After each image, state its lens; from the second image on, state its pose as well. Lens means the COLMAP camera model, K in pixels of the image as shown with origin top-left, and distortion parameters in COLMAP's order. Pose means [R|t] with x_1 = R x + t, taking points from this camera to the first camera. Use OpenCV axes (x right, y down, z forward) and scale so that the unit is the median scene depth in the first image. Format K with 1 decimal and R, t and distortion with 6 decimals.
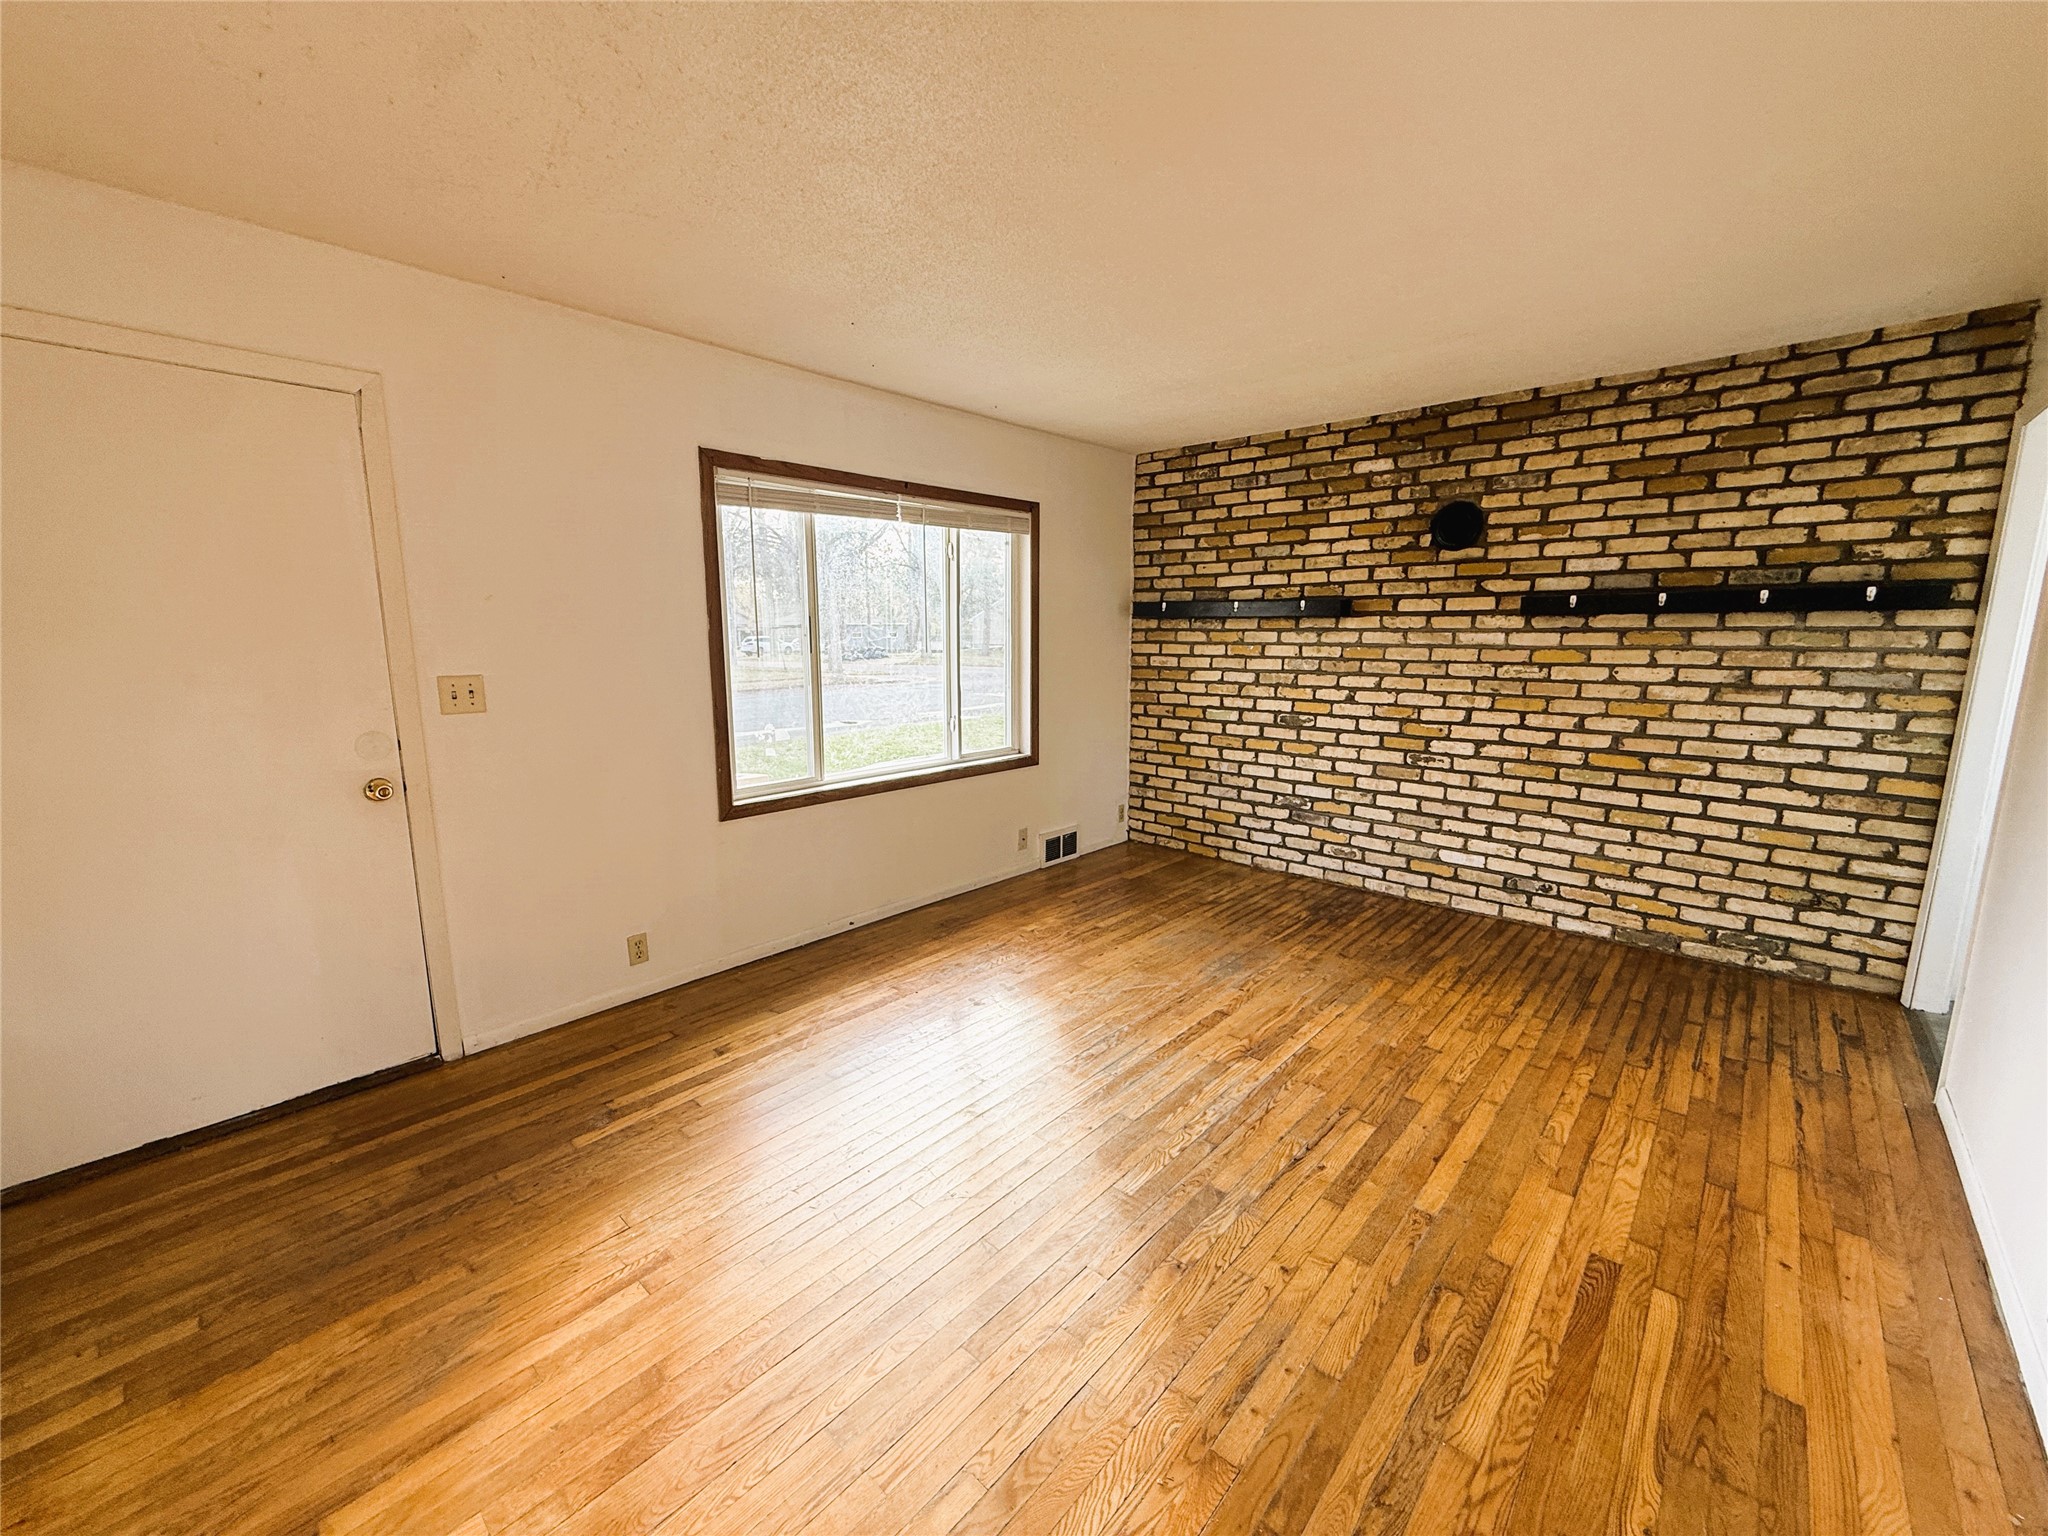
lens RADIAL K [[820.0, 0, 1017.6], [0, 820.0, 766.6], [0, 0, 1]] dist [0.000548, 0.000691]
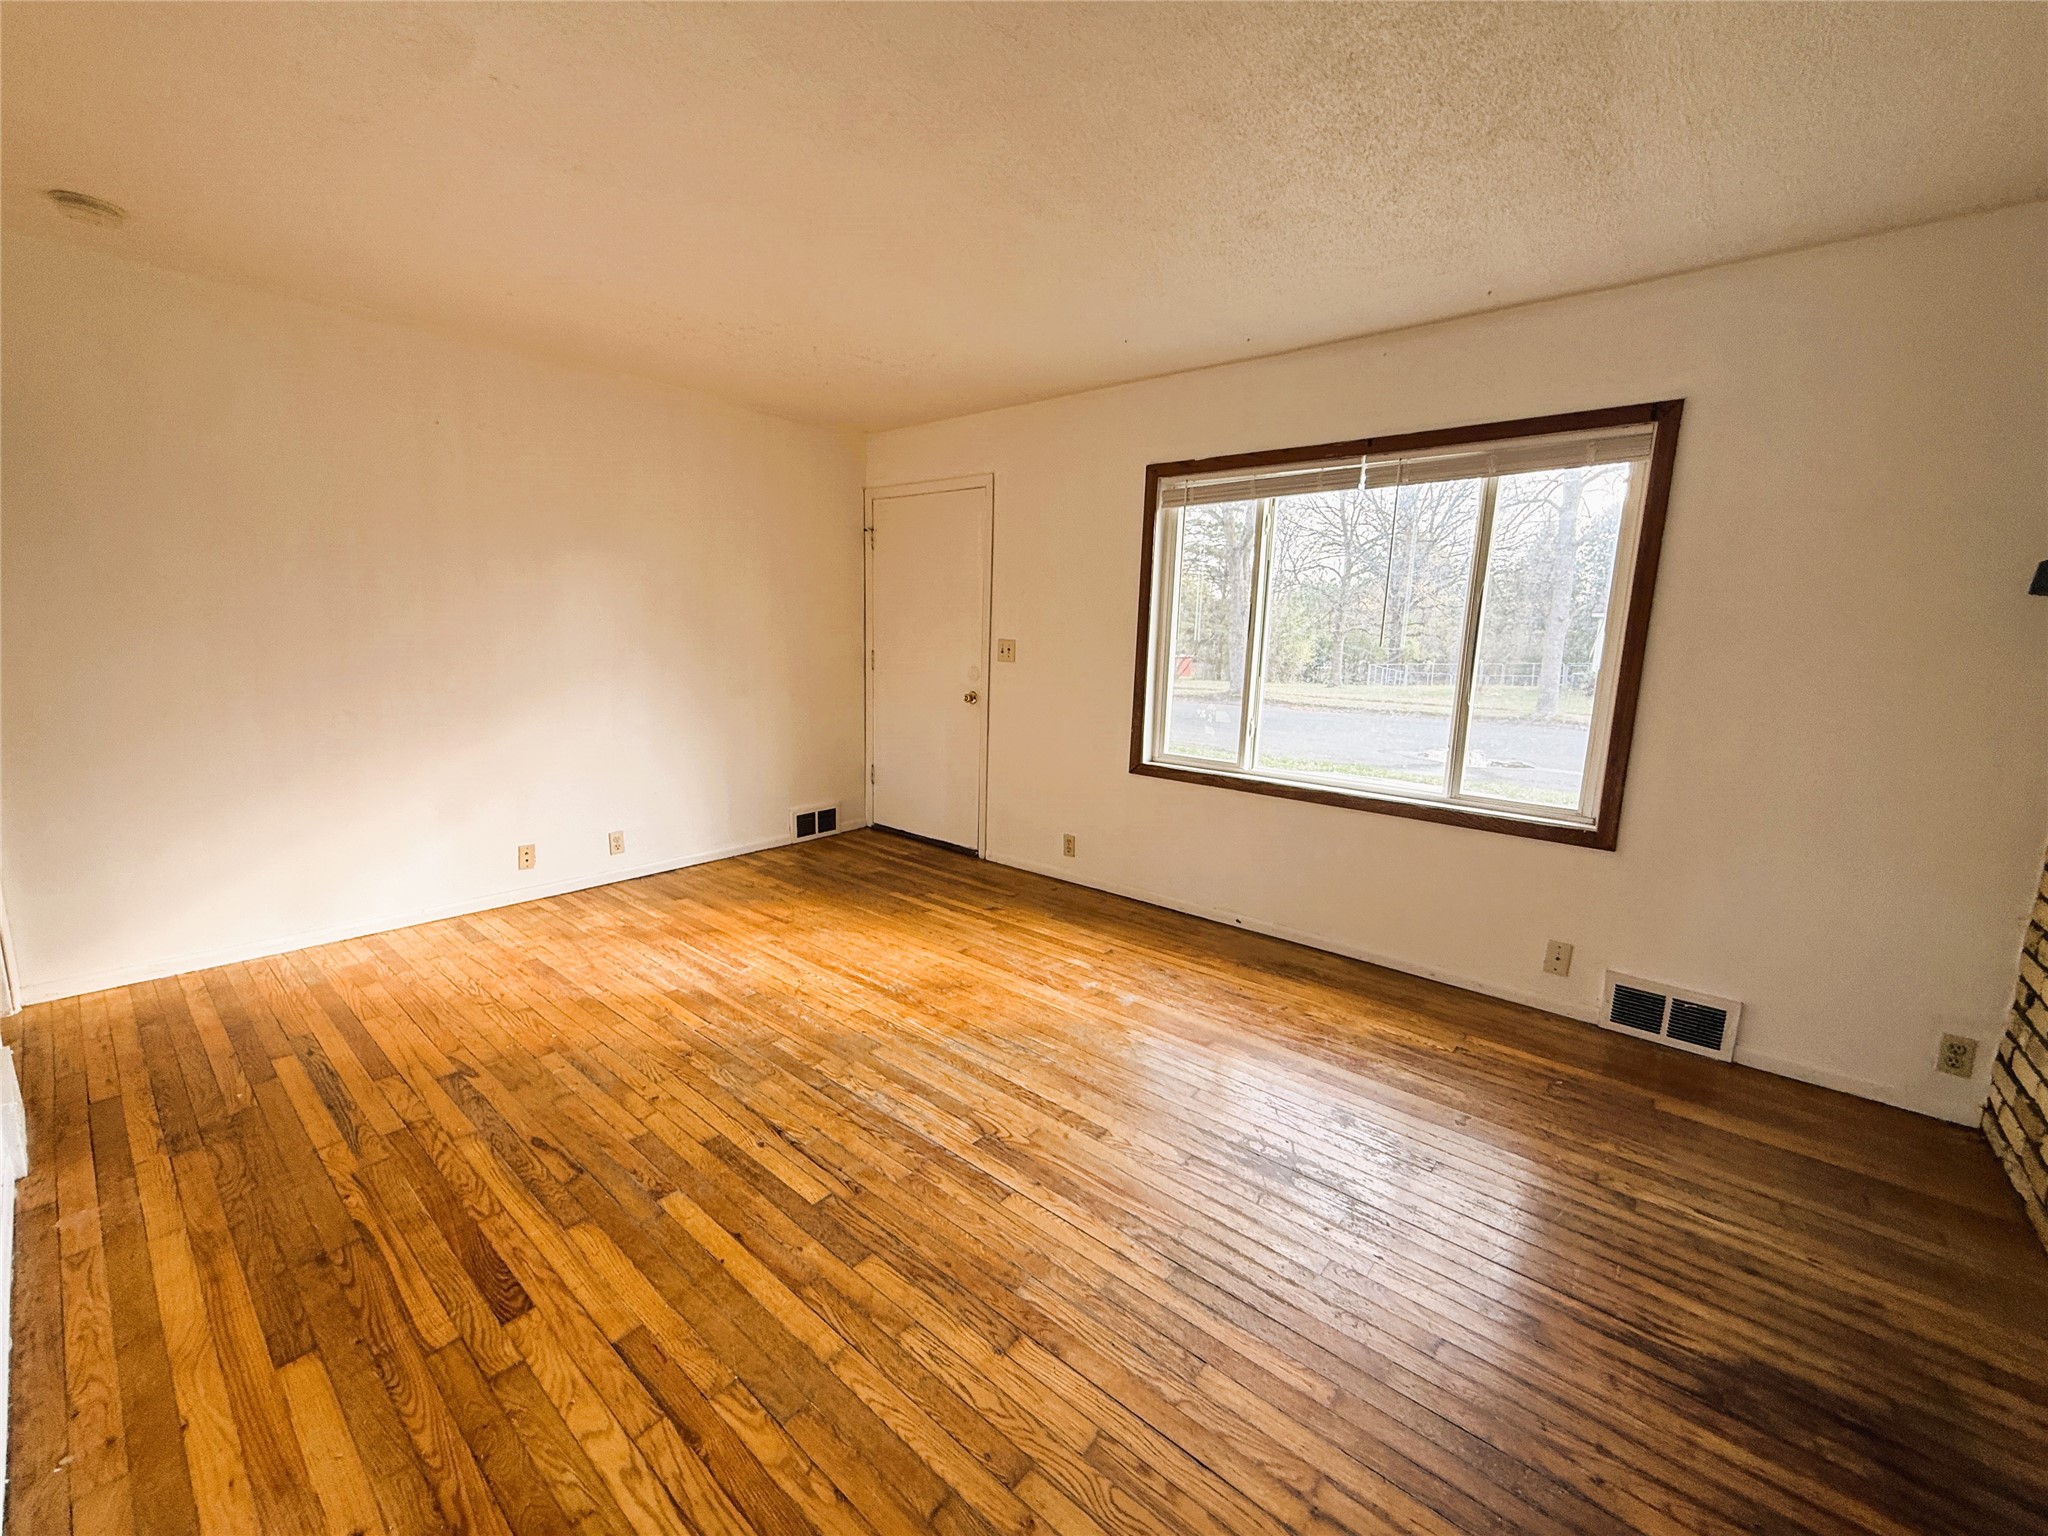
lens RADIAL K [[820.0, 0, 1017.6], [0, 820.0, 766.6], [0, 0, 1]] dist [0.000548, 0.000691]
pose [[0.041154, 0.168891, -0.984775, 0.723038], [-0.194071, 0.968190, 0.157937, -0.088842], [0.980124, 0.184616, 0.072621, 0.655374]]
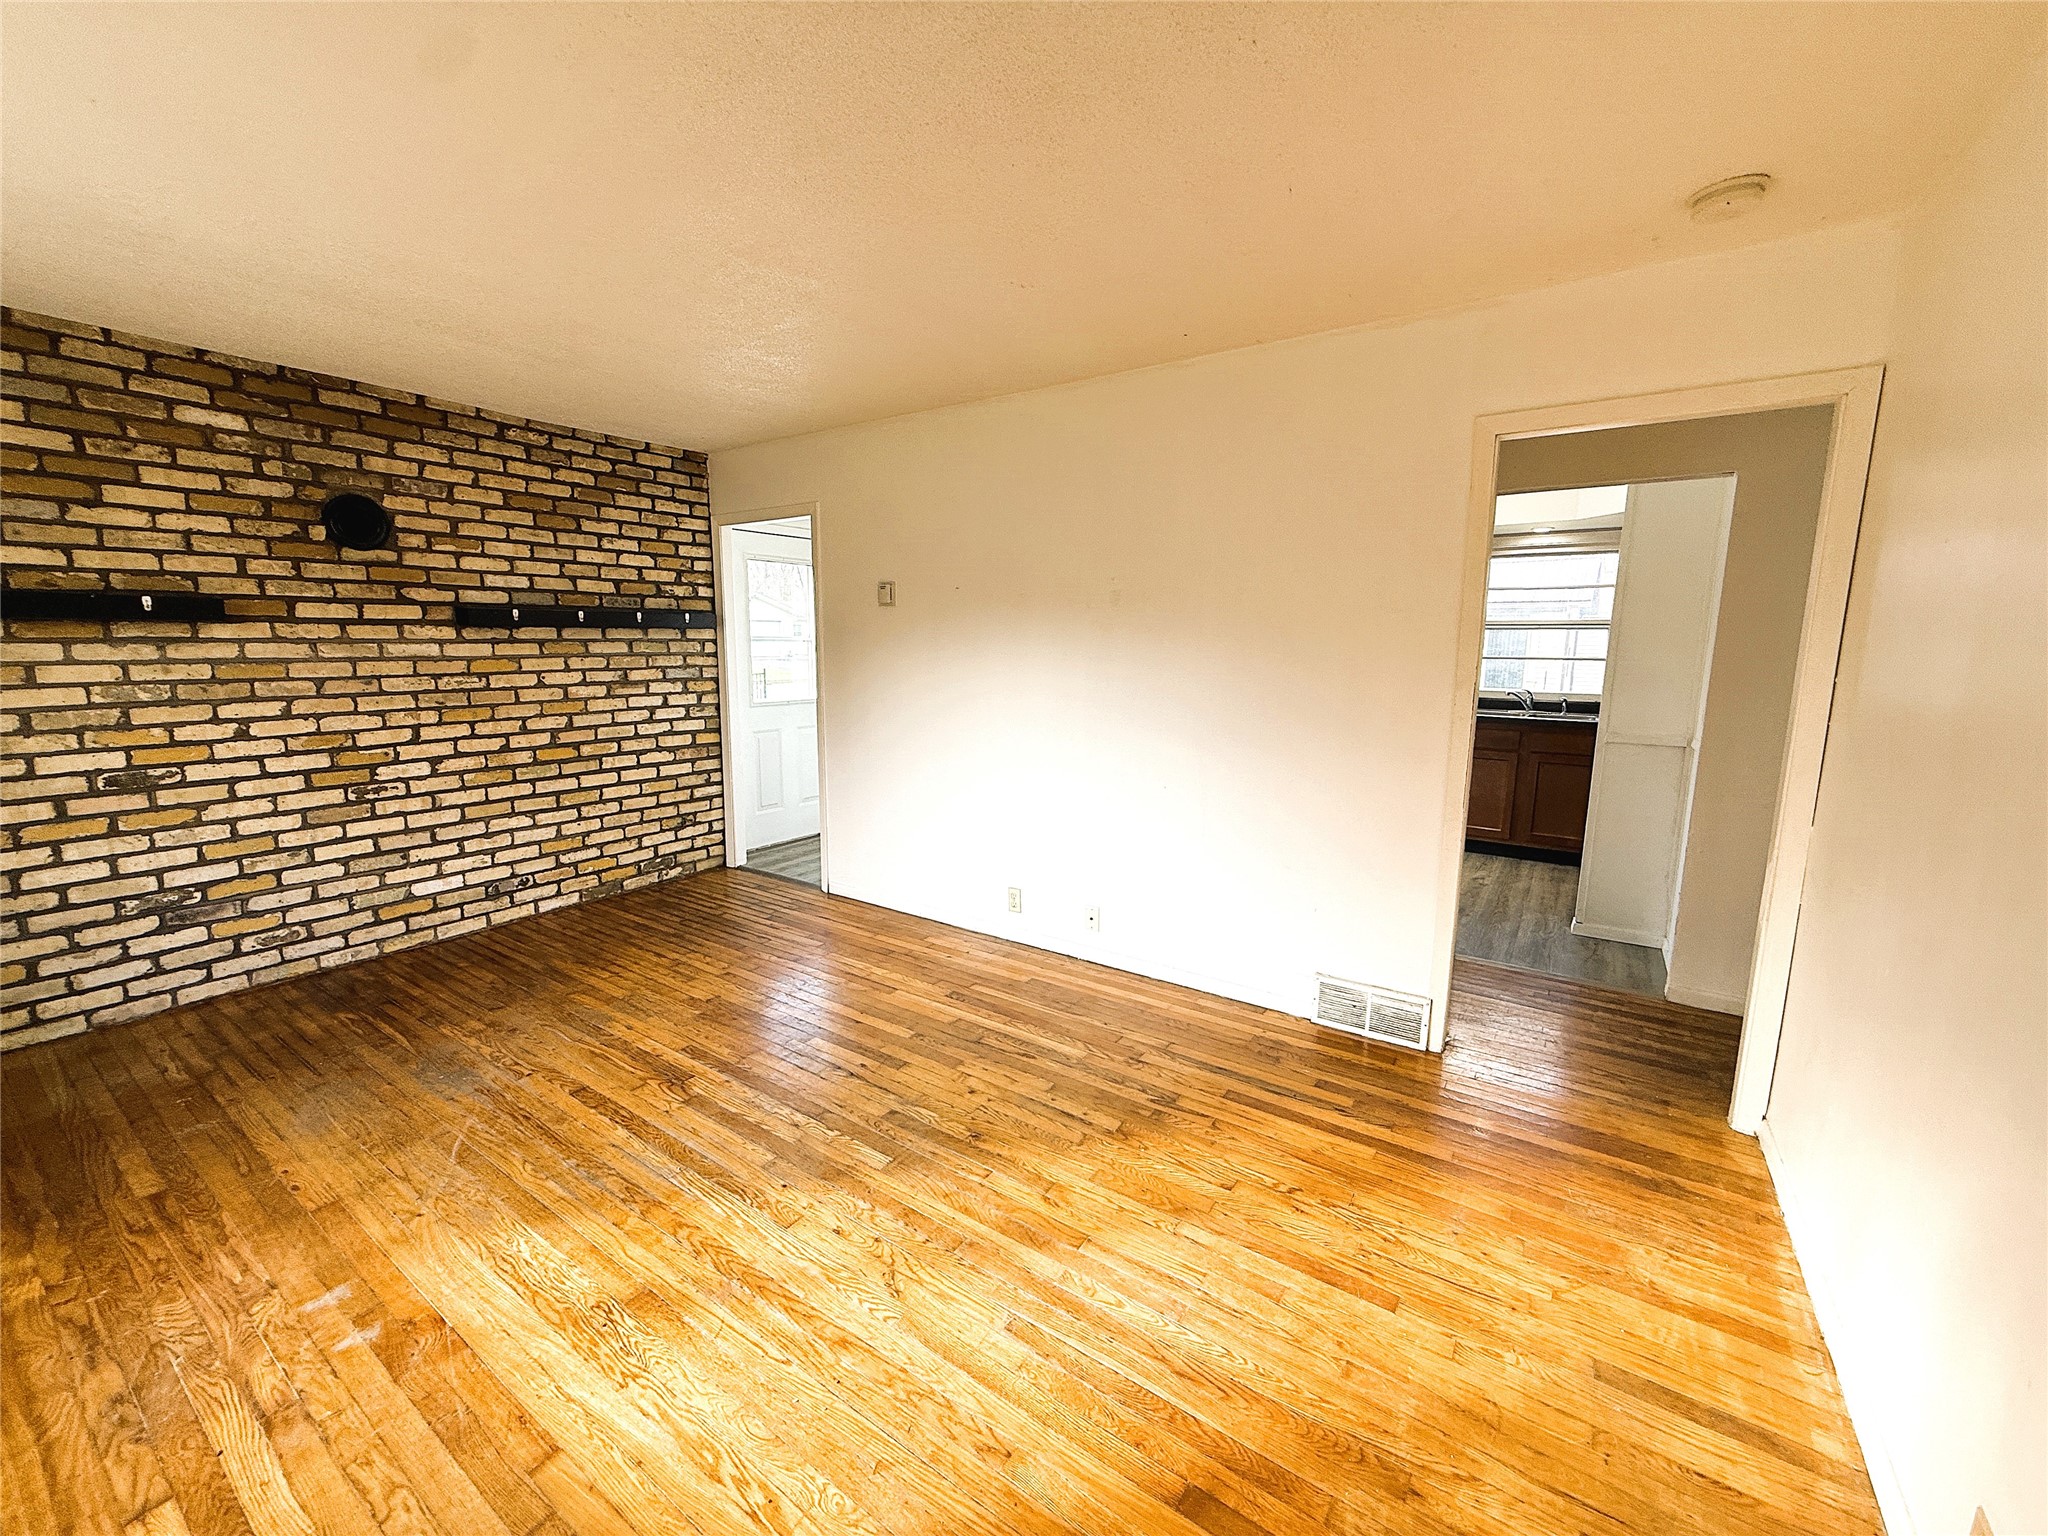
lens RADIAL K [[820.0, 0, 1017.6], [0, 820.0, 766.6], [0, 0, 1]] dist [0.000548, 0.000691]
pose [[-0.138009, -0.152062, 0.978688, -0.478452], [0.159822, 0.971775, 0.173525, -0.082070], [-0.977451, 0.180364, -0.109811, 0.471045]]
